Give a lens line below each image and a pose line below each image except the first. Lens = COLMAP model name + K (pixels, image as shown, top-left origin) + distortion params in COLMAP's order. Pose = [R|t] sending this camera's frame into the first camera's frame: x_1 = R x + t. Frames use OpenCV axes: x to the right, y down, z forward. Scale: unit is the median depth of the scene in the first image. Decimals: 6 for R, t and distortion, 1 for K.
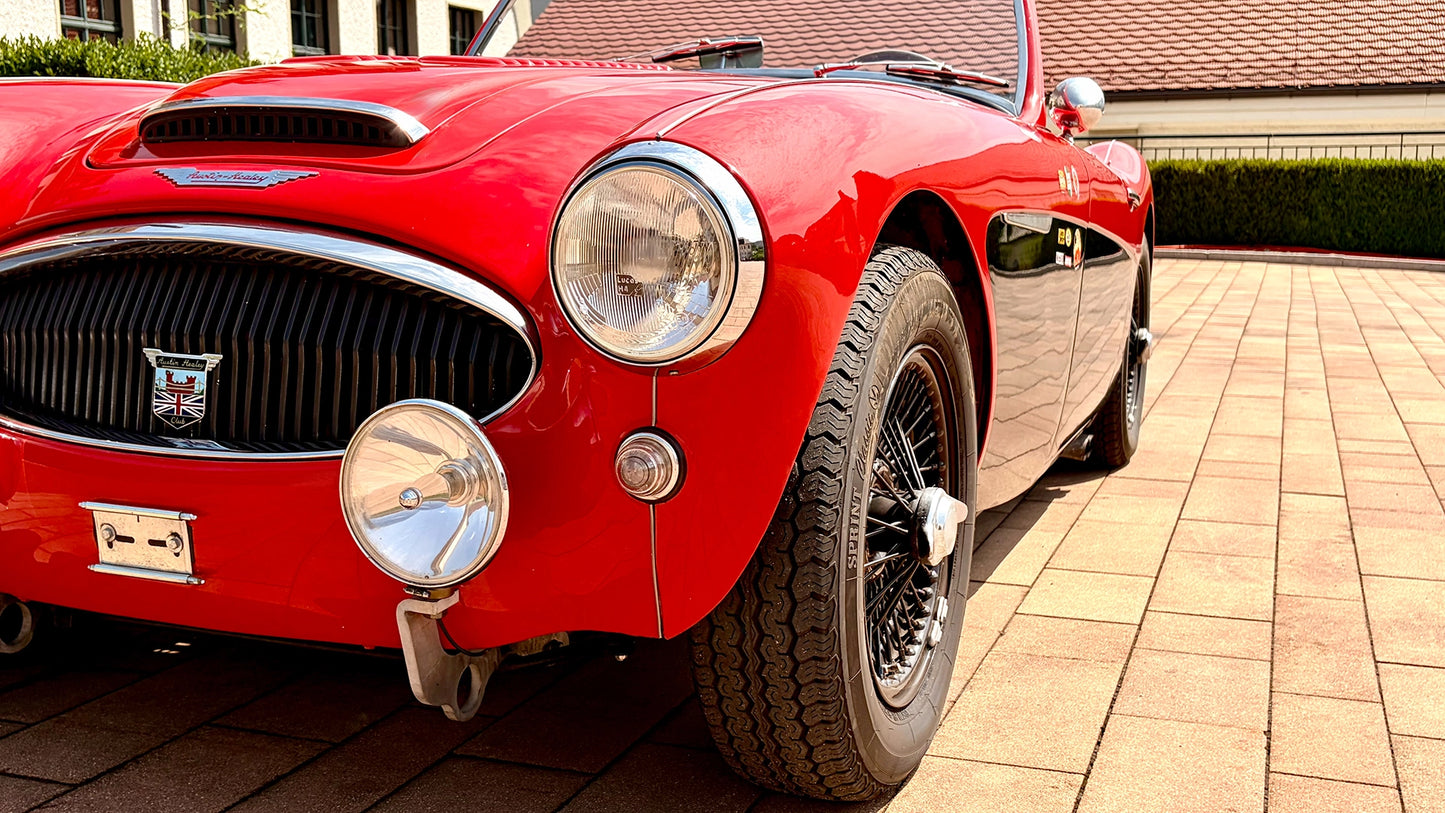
lens RADIAL K [[1638.9, 0, 722.5], [0, 1638.9, 406.5], [0, 0, 1]] dist [0.029096, 0.014603]
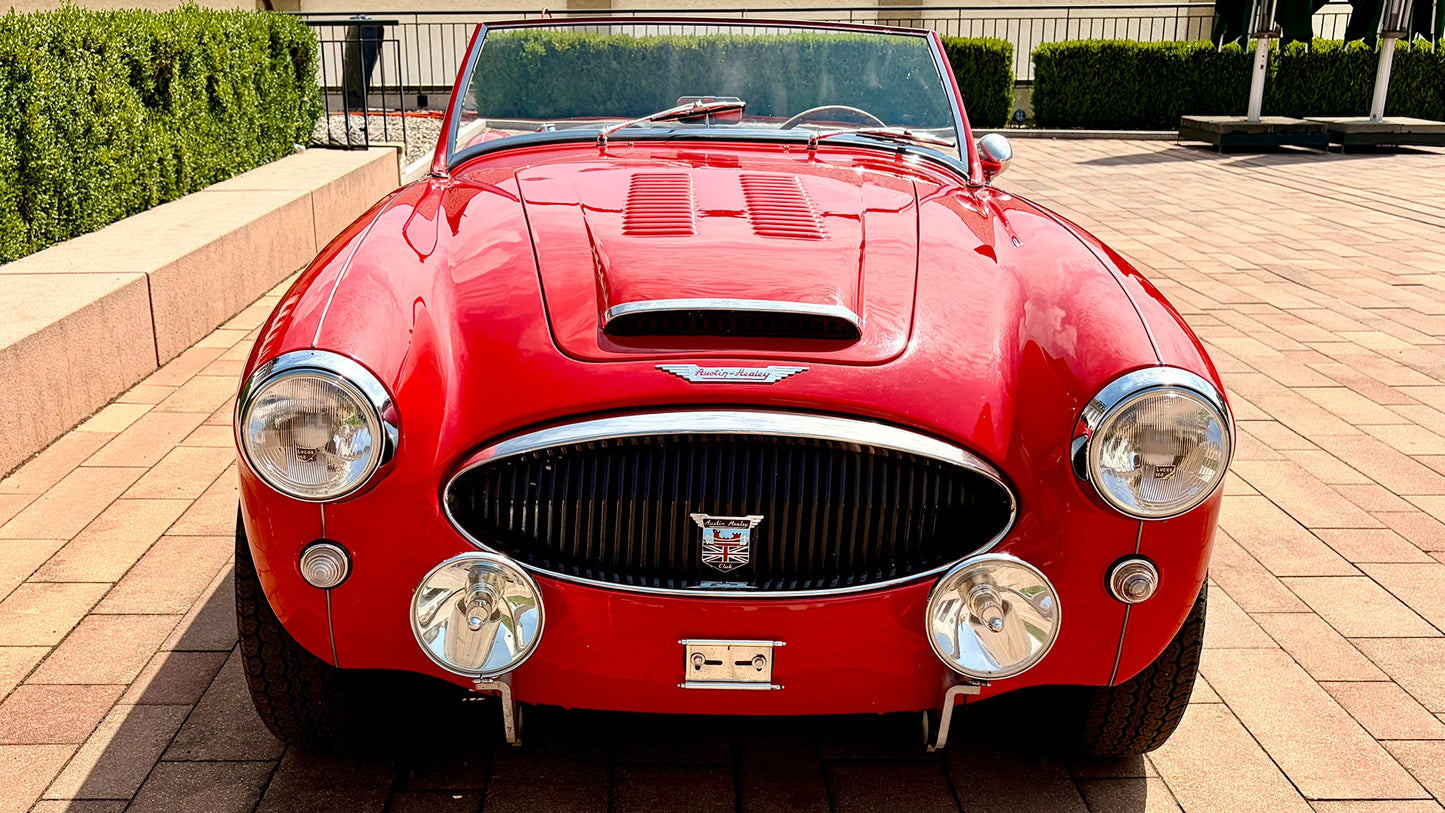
lens RADIAL K [[1573.6, 0, 721.4], [0, 1573.6, 454.6], [0, 0, 1]] dist [0.008544, 0.006036]
pose [[0.929436, -0.107931, 0.352846, -0.772069], [0.056345, 0.986563, 0.153357, -0.273884], [-0.364657, -0.122654, 0.923028, -0.149361]]
